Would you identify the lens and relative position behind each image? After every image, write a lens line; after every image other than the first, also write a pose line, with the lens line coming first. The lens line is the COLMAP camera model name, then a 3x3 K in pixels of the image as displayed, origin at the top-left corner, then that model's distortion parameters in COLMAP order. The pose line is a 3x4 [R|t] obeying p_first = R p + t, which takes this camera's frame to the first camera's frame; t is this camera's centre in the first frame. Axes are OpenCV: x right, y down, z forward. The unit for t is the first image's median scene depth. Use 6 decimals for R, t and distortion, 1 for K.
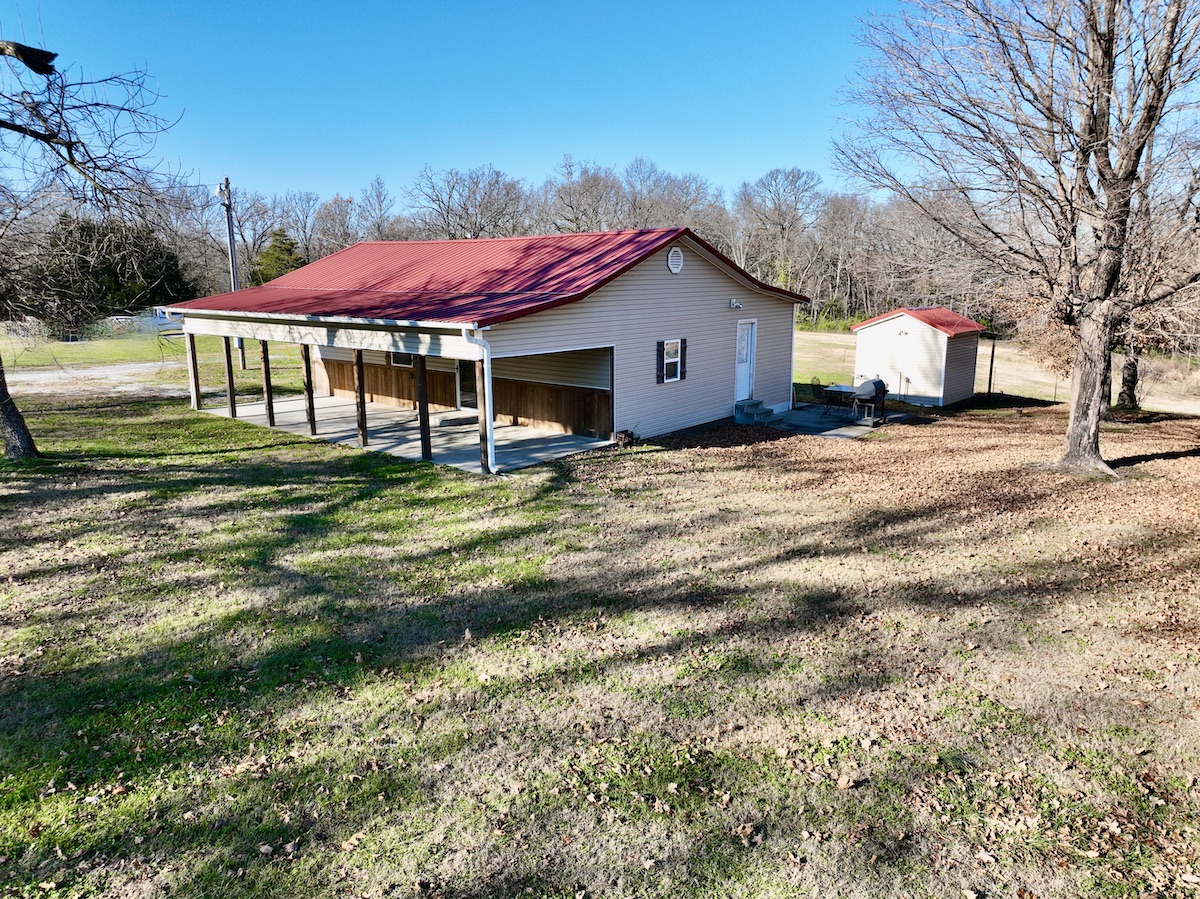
lens RADIAL K [[845.7, 0, 586.7], [0, 845.7, 427.0], [0, 0, 1]] dist [0.008688, 0.009152]
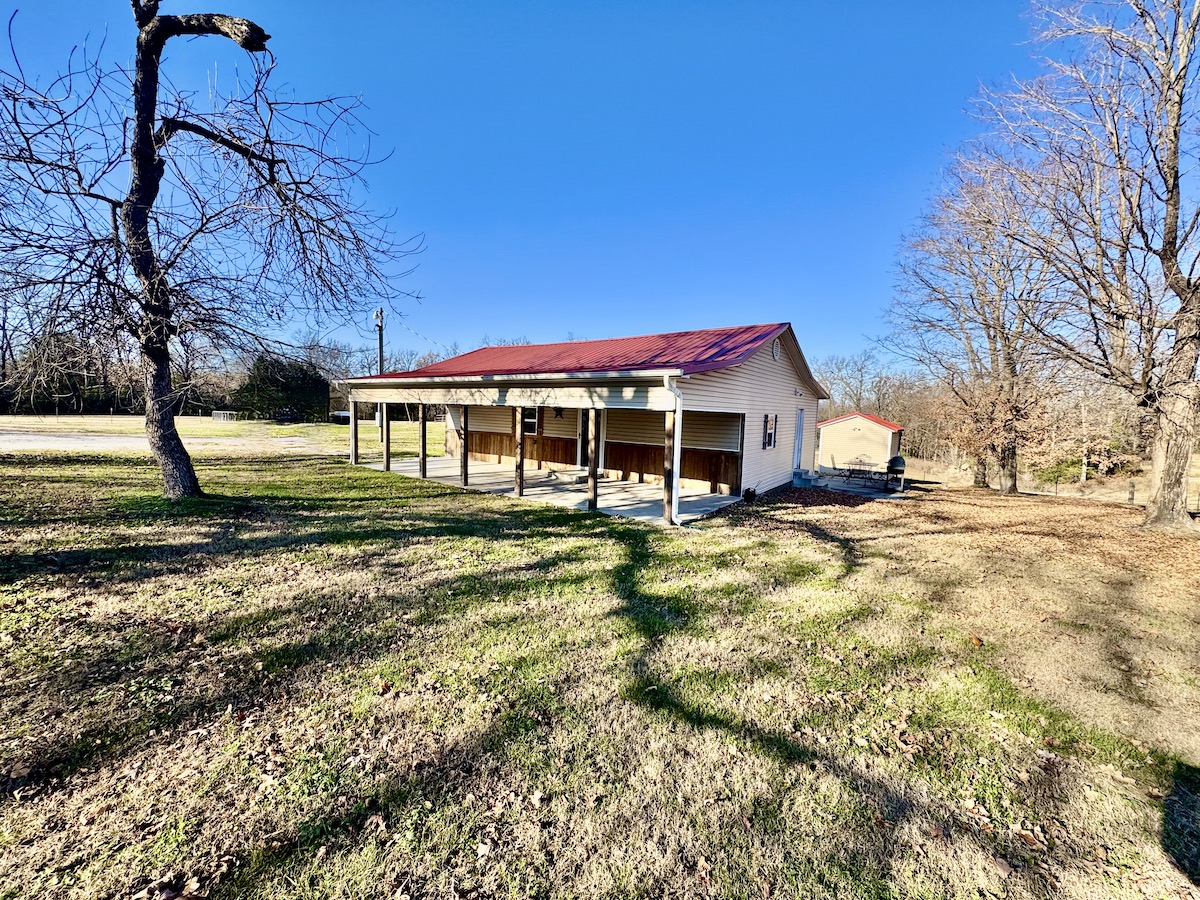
lens RADIAL K [[479.0, 0, 597.3], [0, 479.0, 438.9], [0, 0, 1]] dist [-0.002664, 0.000801]
pose [[0.996353, 0.031129, 0.079450, -0.198446], [-0.021629, 0.992808, -0.117748, 0.017969], [-0.082544, 0.115600, 0.989860, 0.339472]]
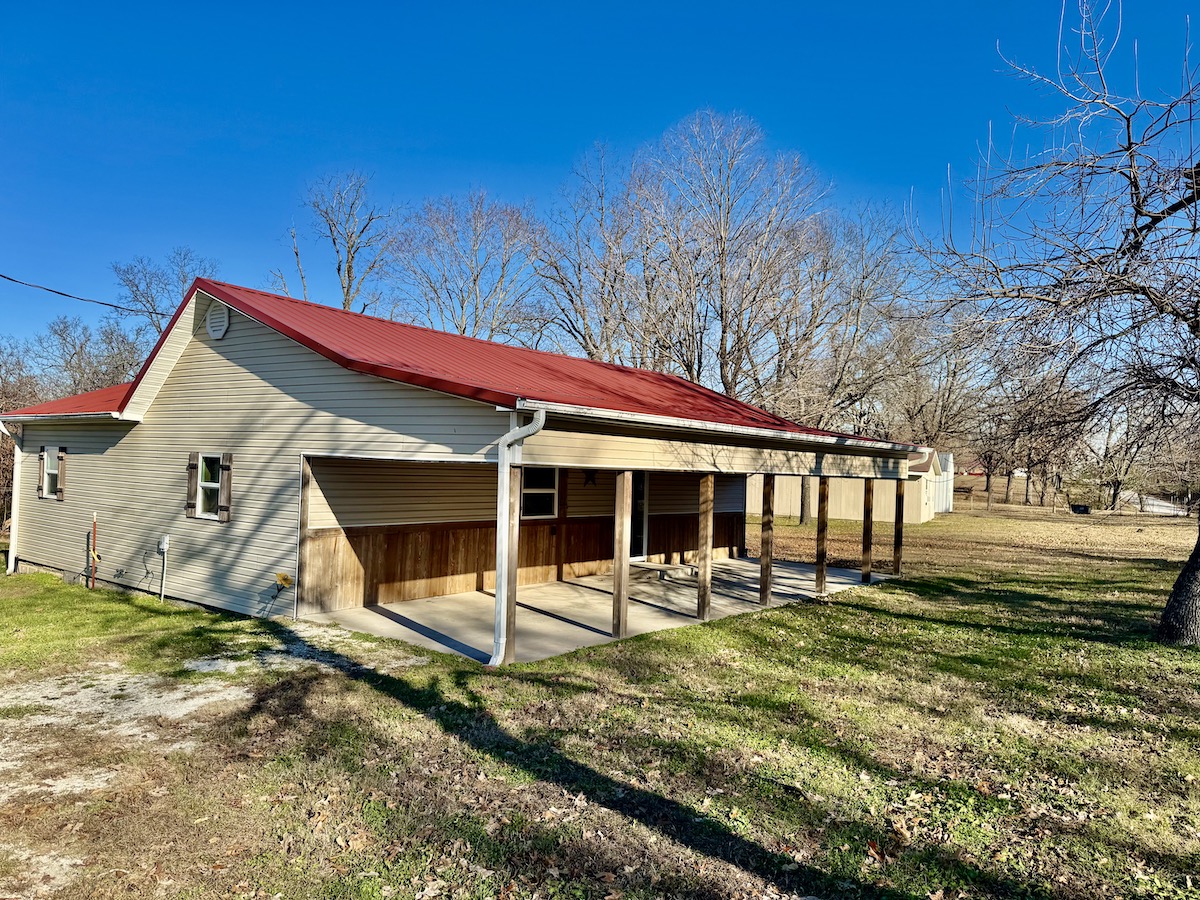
lens RADIAL K [[838.1, 0, 599.3], [0, 838.1, 449.1], [0, 0, 1]] dist [0.053887, -0.061034]
pose [[-0.052728, 0.023188, 0.998340, -1.001761], [0.144103, 0.989443, -0.015370, -0.125836], [-0.988157, 0.143054, -0.055513, 1.137063]]
